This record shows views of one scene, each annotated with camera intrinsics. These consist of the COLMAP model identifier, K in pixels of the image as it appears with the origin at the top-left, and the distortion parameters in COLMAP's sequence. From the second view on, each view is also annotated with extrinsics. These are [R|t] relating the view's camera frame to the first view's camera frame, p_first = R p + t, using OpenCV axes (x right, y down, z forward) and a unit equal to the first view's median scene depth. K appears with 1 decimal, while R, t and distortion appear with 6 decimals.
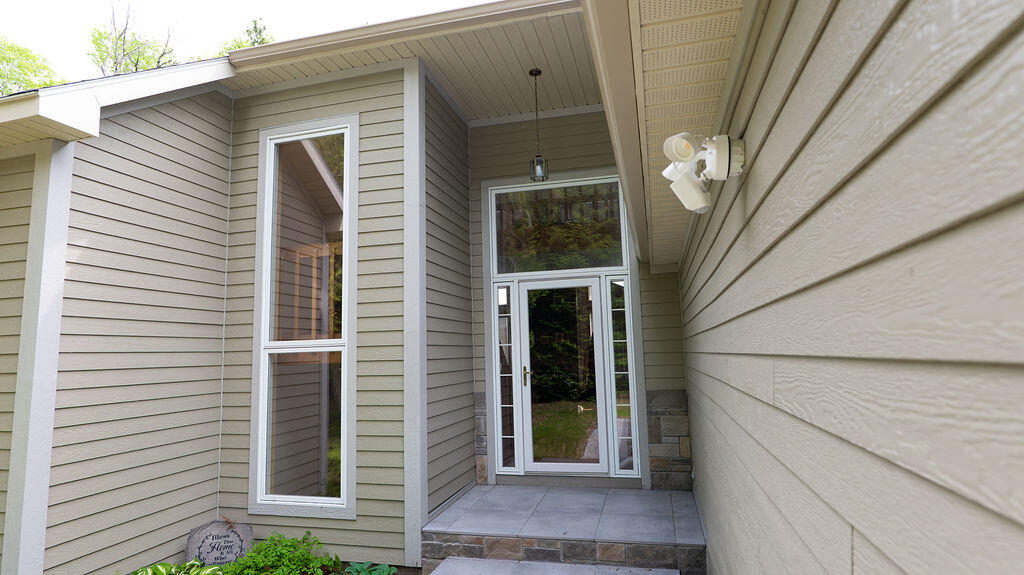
lens RADIAL K [[540.1, 0, 514.1], [0, 540.1, 282.0], [0, 0, 1]] dist [-0.012716, 0.006814]
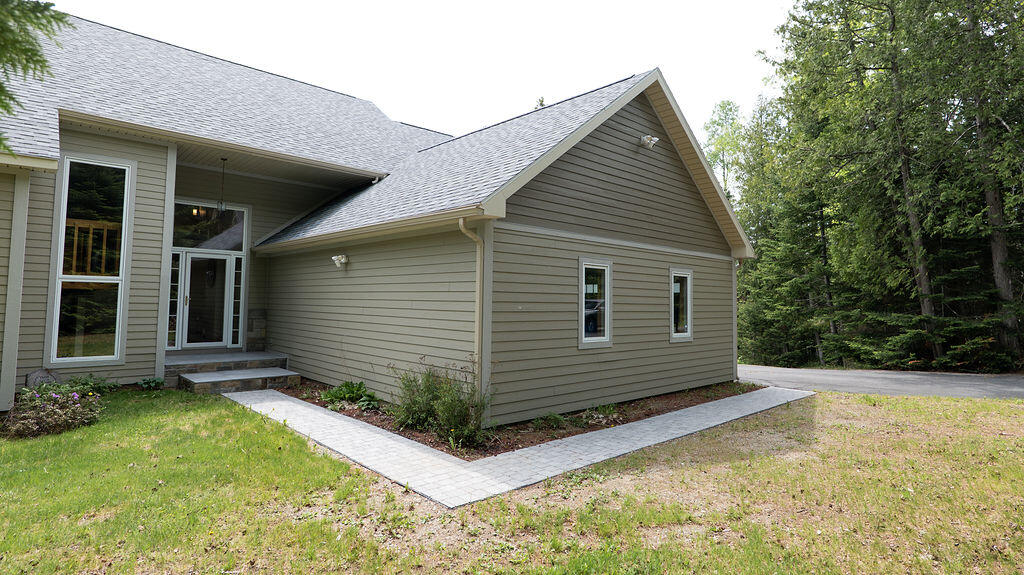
lens RADIAL K [[540.1, 0, 512.8], [0, 540.1, 280.0], [0, 0, 1]] dist [-0.012716, 0.006814]
pose [[0.539115, 0.068924, 0.839407, -1.057866], [-0.140022, 0.990111, 0.008632, -0.089980], [-0.830511, -0.122189, 0.543435, -1.119693]]
